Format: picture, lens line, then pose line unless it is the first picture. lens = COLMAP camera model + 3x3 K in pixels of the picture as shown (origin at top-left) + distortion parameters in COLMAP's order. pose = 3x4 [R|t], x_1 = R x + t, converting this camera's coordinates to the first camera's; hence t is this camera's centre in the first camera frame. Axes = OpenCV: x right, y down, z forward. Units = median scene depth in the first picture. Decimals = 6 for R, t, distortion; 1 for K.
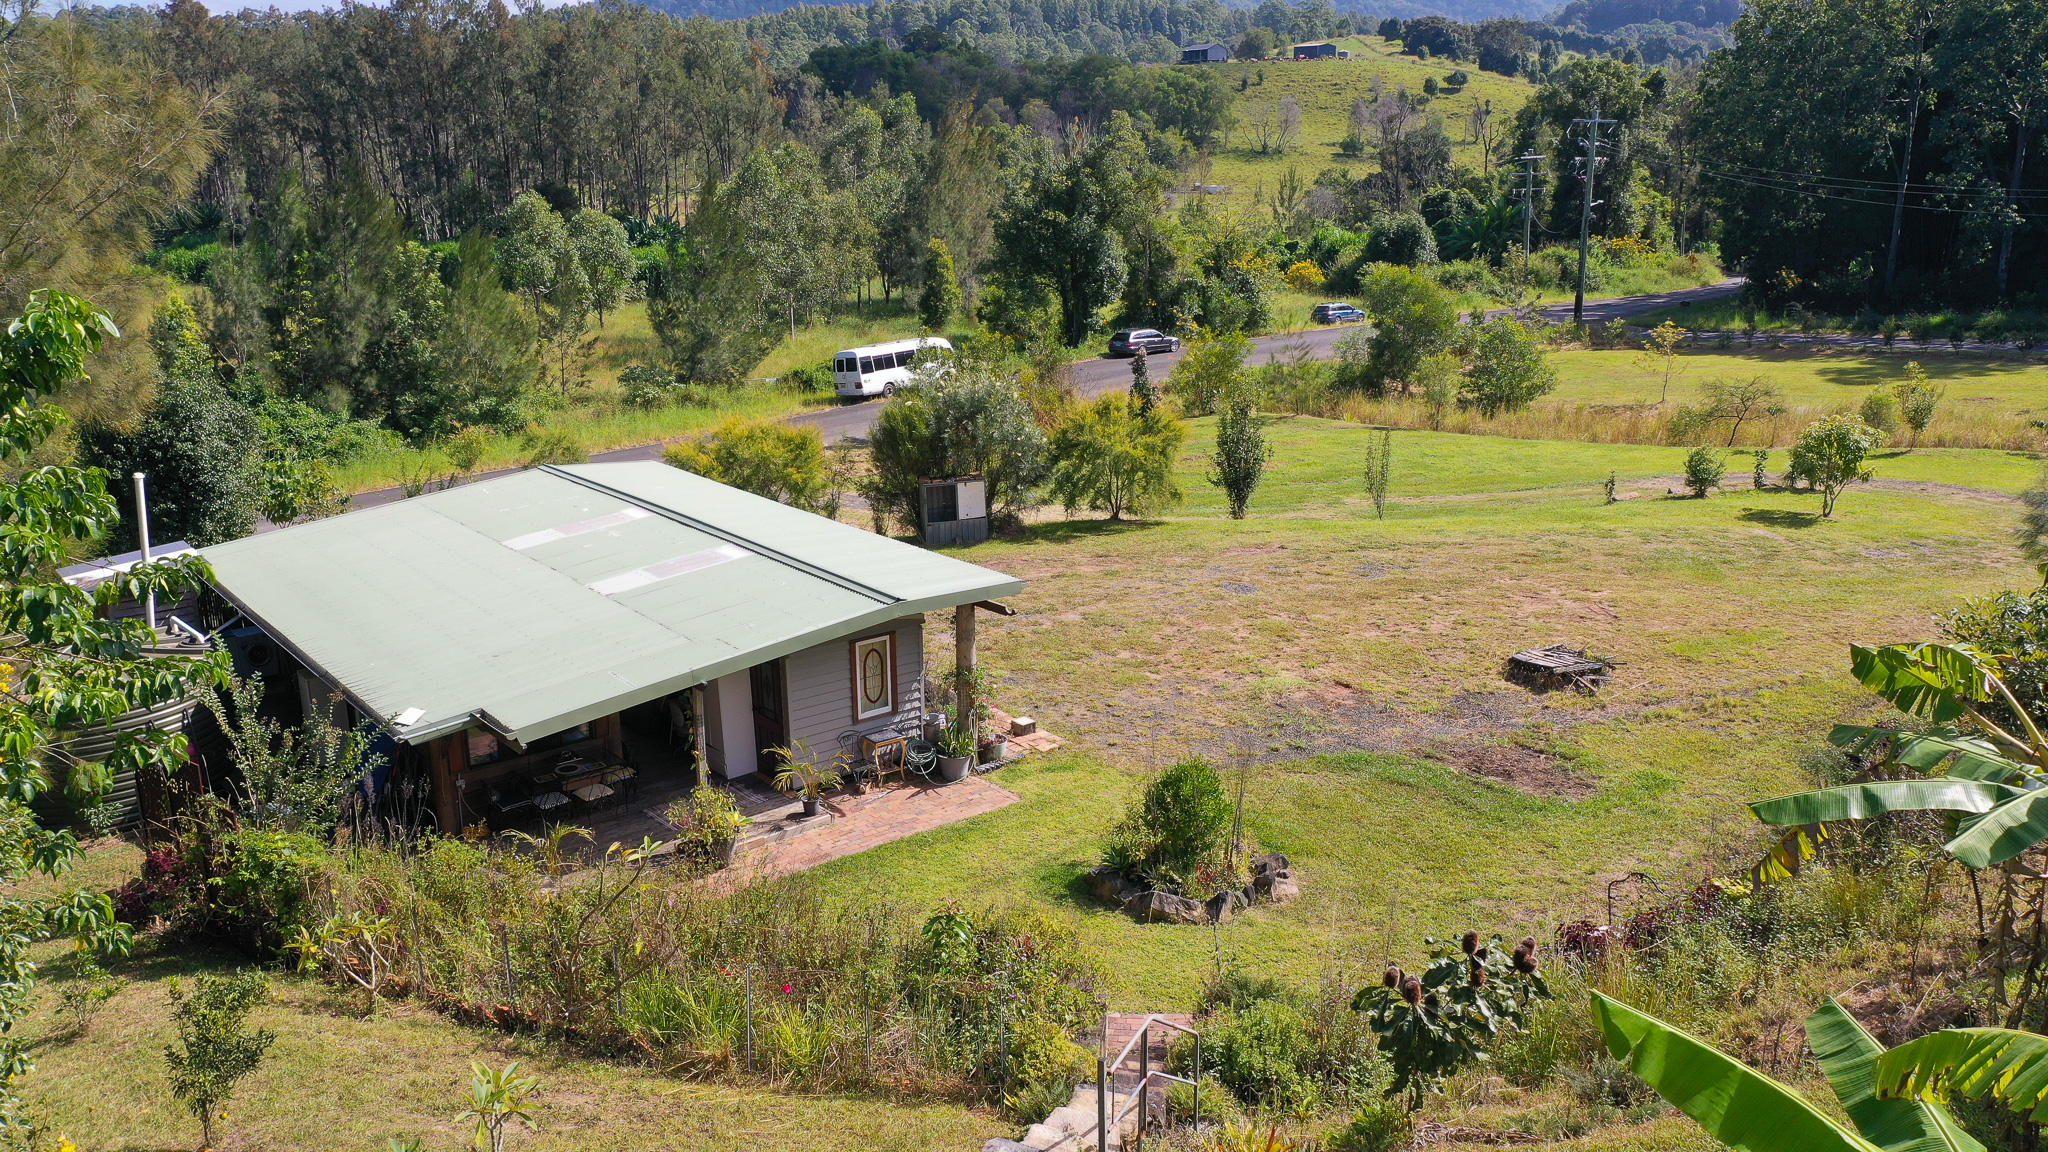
lens RADIAL K [[1601.5, 0, 1027.5], [0, 1601.5, 572.0], [0, 0, 1]] dist [0.004209, -0.011946]
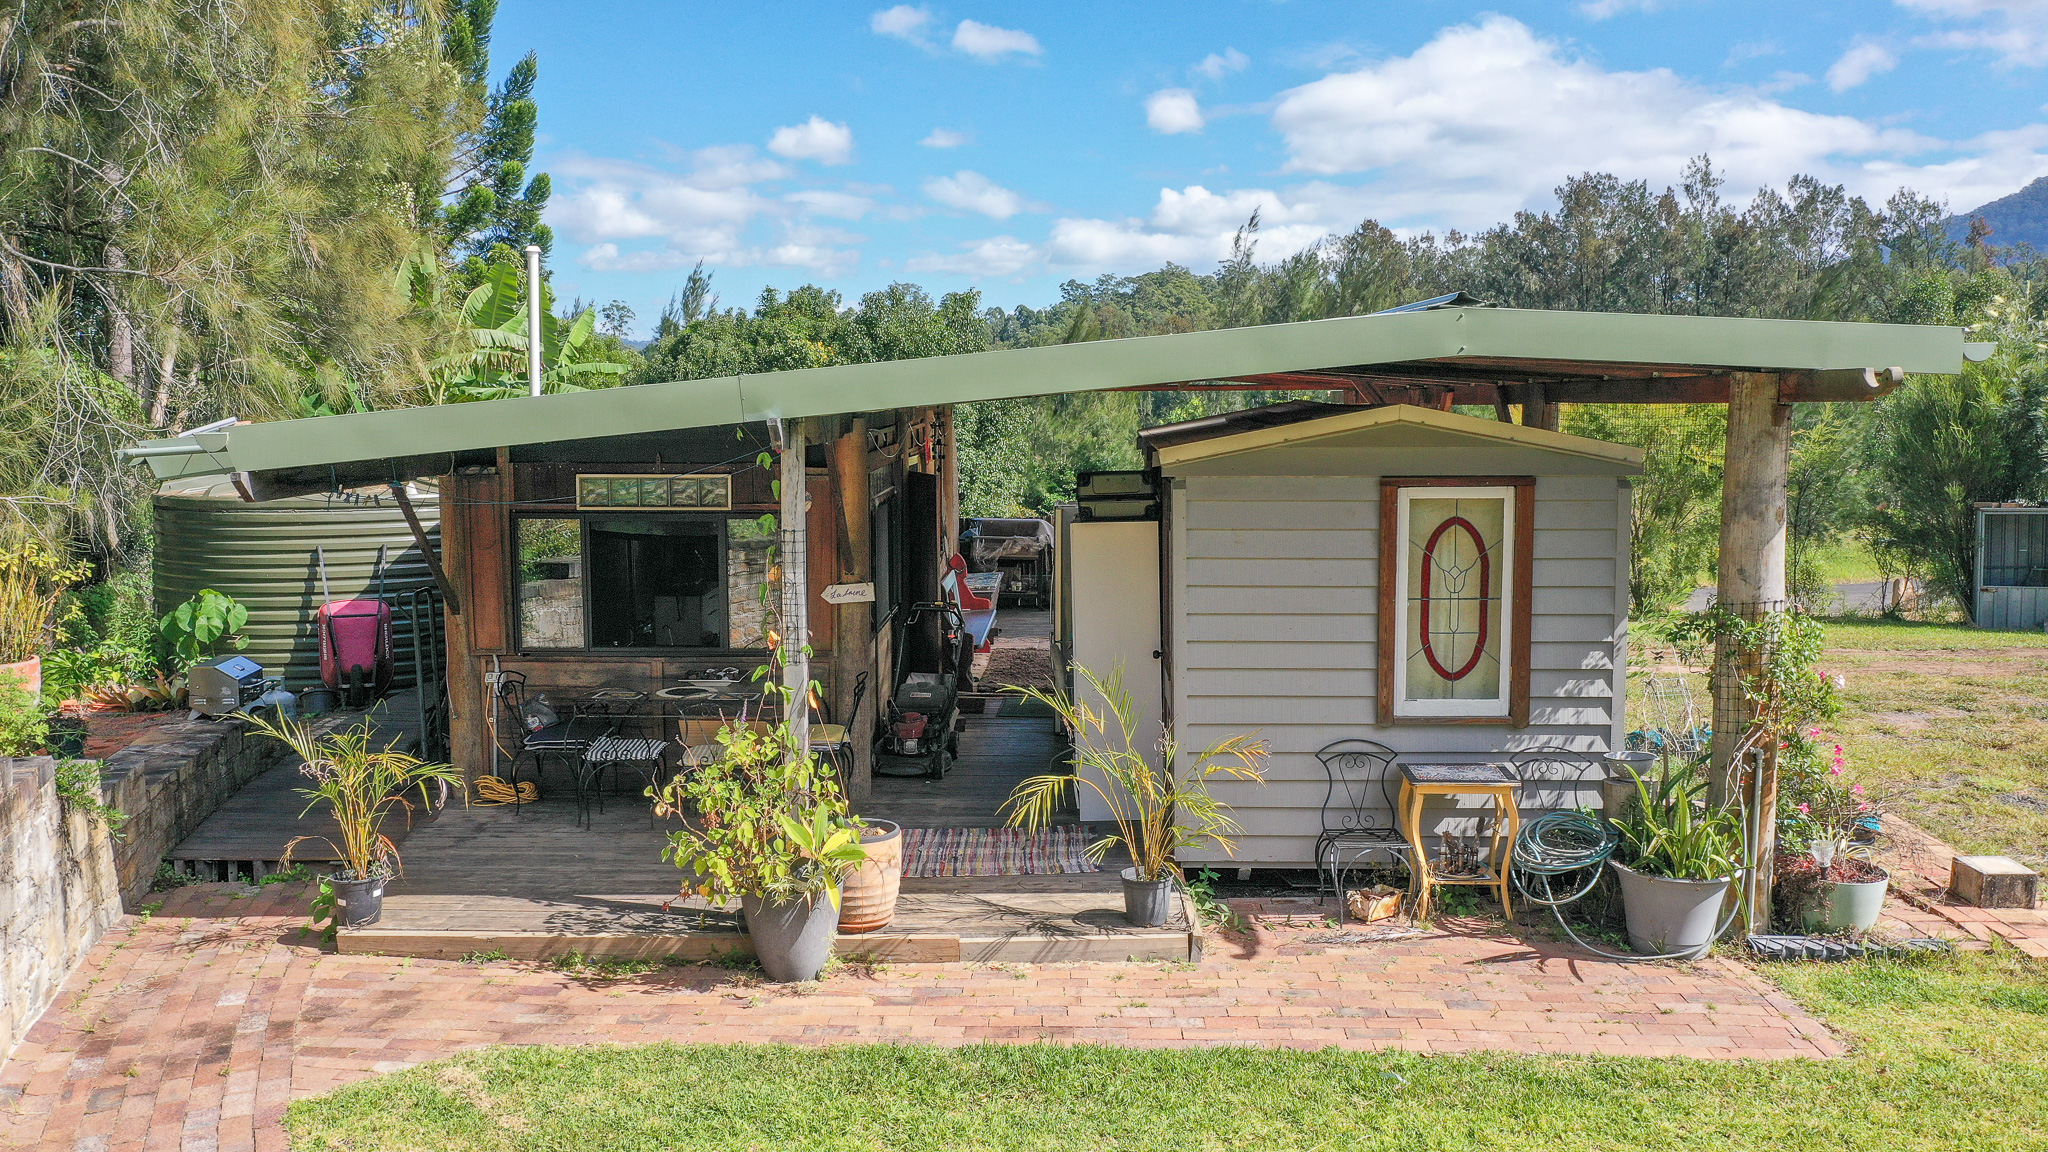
lens RADIAL K [[1601.5, 0, 1018.6], [0, 1601.5, 564.0], [0, 0, 1]] dist [0.004209, -0.011946]
pose [[0.756550, 0.068382, -0.650351, 0.015795], [-0.173100, 0.979984, -0.098325, 0.028723], [0.630610, 0.186963, 0.753244, 0.178381]]
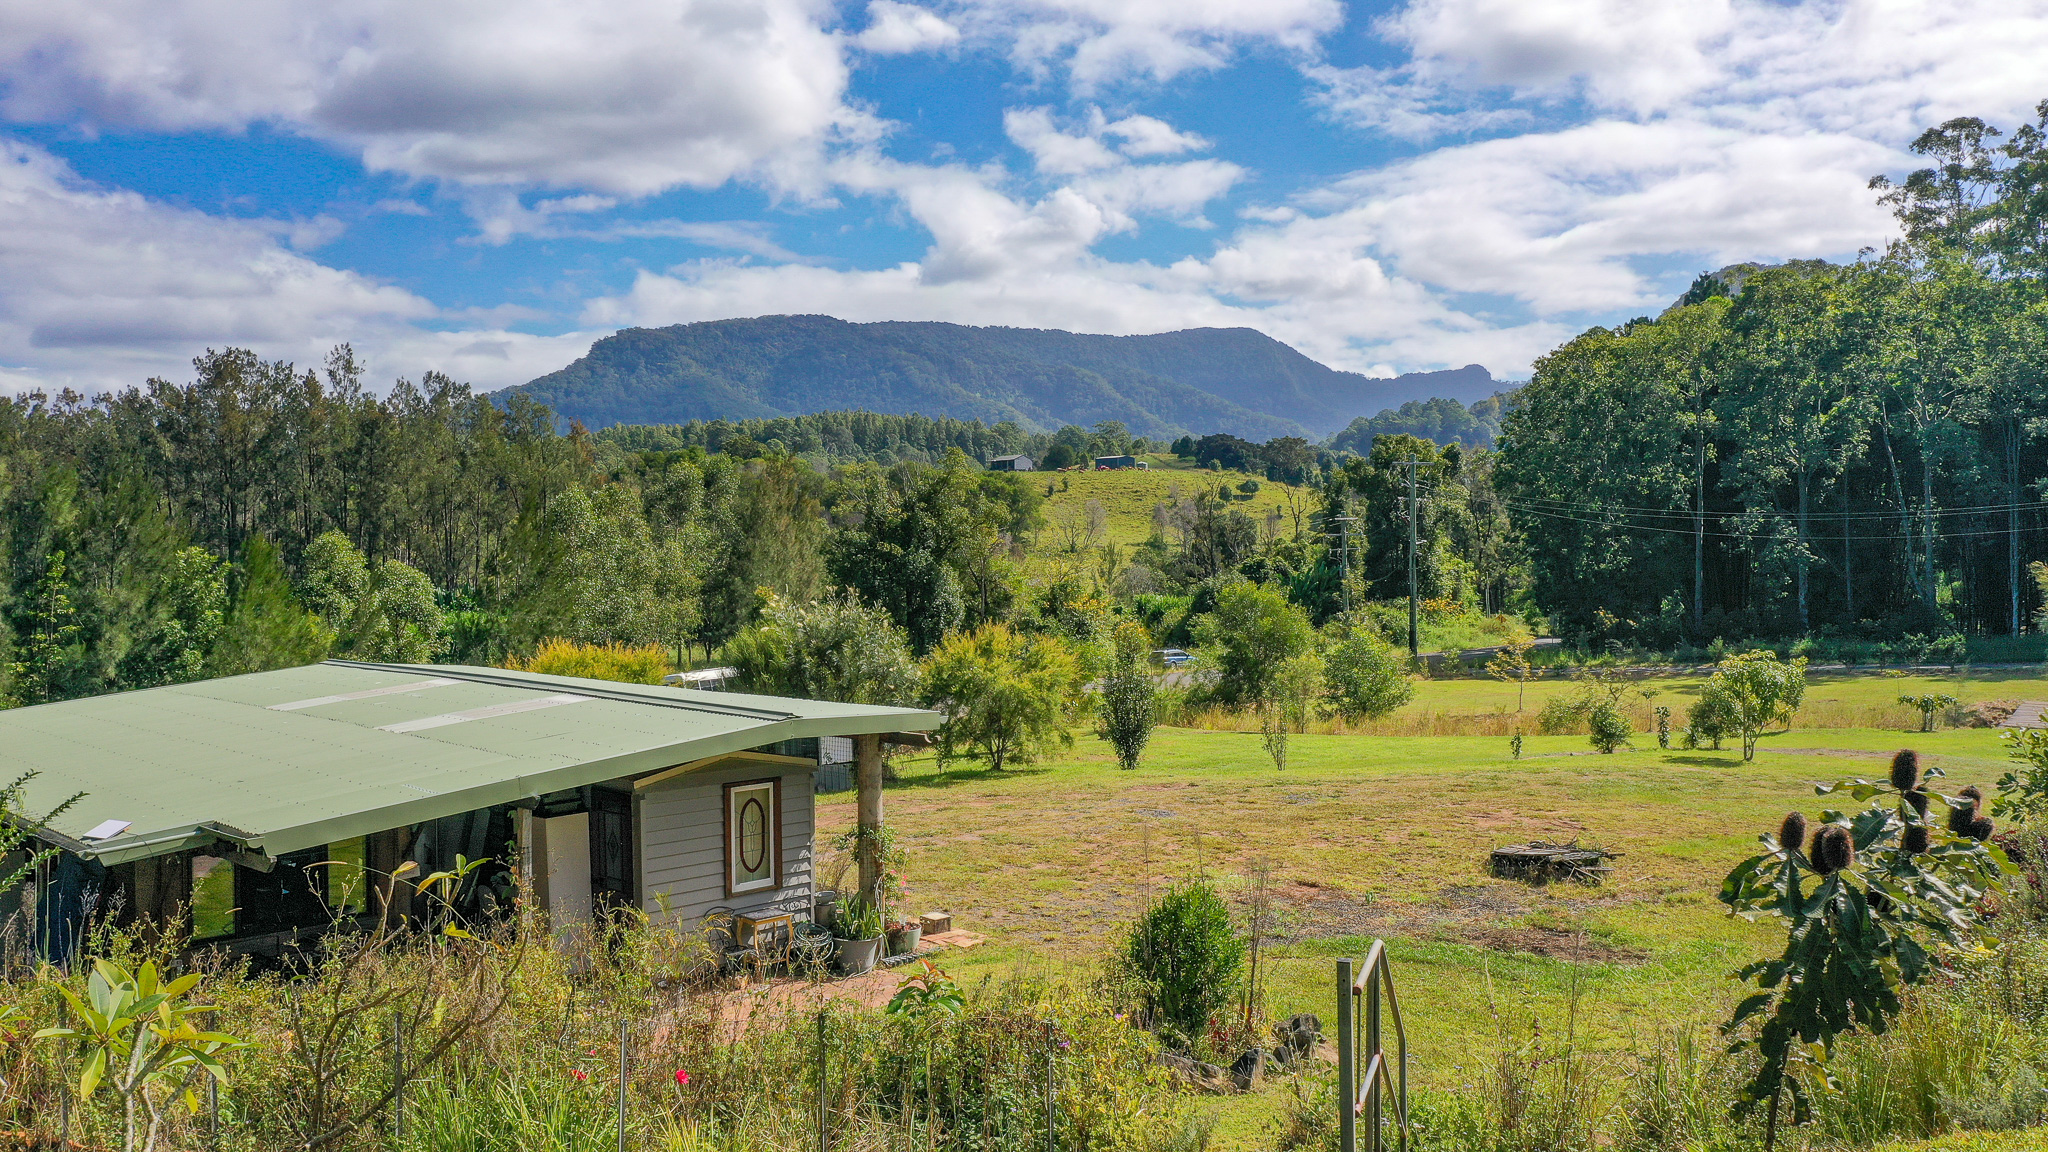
lens RADIAL K [[1601.5, 0, 1024.8], [0, 1601.5, 568.2], [0, 0, 1]] dist [0.004209, -0.011946]
pose [[0.993284, -0.000185, 0.115700, -0.014494], [0.029397, 0.967585, -0.250828, 0.036605], [-0.111904, 0.252544, 0.961093, 0.054695]]
